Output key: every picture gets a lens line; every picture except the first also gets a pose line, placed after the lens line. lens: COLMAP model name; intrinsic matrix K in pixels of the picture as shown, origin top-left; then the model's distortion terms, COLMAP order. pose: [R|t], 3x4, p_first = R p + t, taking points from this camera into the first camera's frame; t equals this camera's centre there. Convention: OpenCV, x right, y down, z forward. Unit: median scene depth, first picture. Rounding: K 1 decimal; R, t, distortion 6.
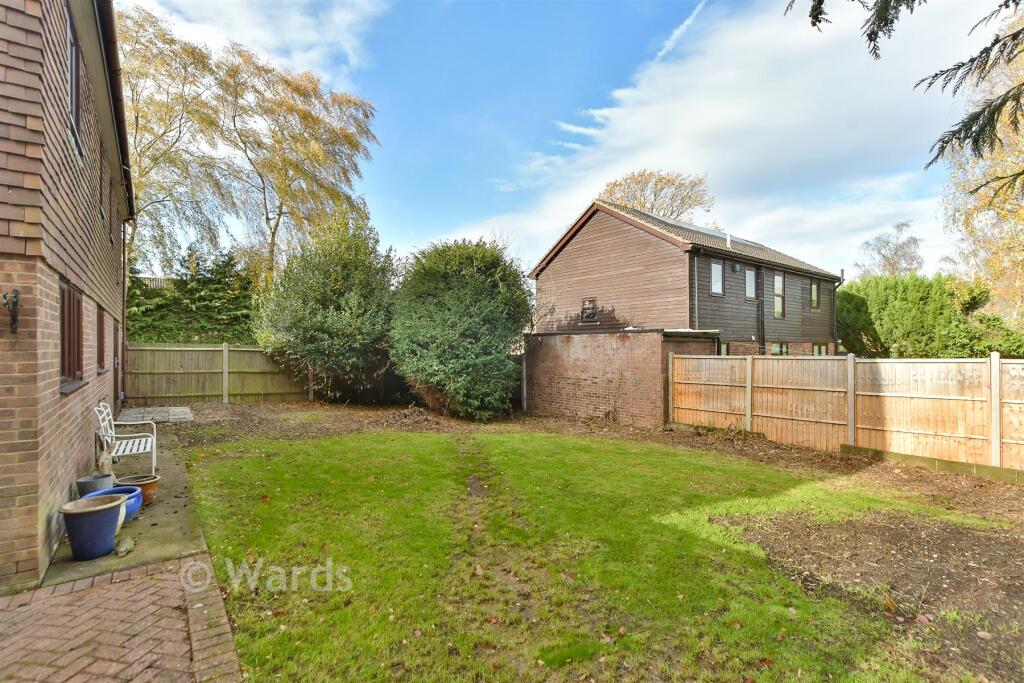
lens RADIAL K [[484.5, 0, 513.7], [0, 484.5, 346.6], [0, 0, 1]] dist [-0.011986, 0.001270]
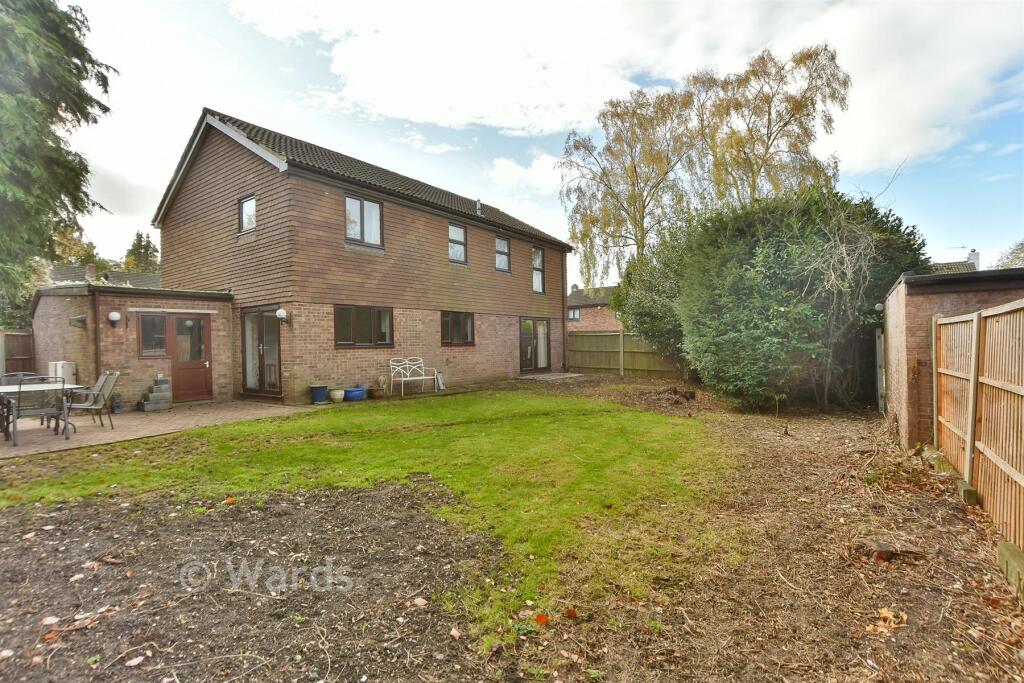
lens RADIAL K [[484.5, 0, 511.9], [0, 484.5, 343.9], [0, 0, 1]] dist [-0.011986, 0.001270]
pose [[0.313629, 0.018144, -0.949372, 1.777272], [0.010924, 0.999682, 0.022714, -0.001762], [0.949483, -0.017494, 0.313331, 0.964719]]
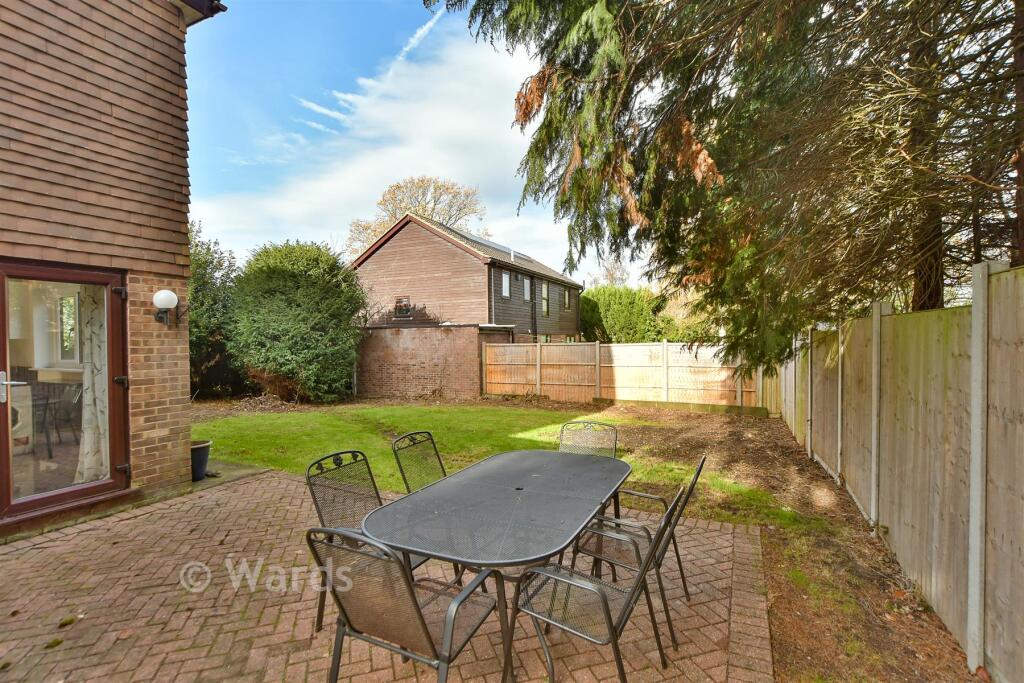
lens RADIAL K [[484.5, 0, 510.5], [0, 484.5, 344.9], [0, 0, 1]] dist [-0.011986, 0.001270]
pose [[0.893985, -0.012215, 0.447930, -0.177851], [0.007456, 0.999896, 0.012385, 0.004049], [-0.448034, -0.007732, 0.893983, -0.196836]]
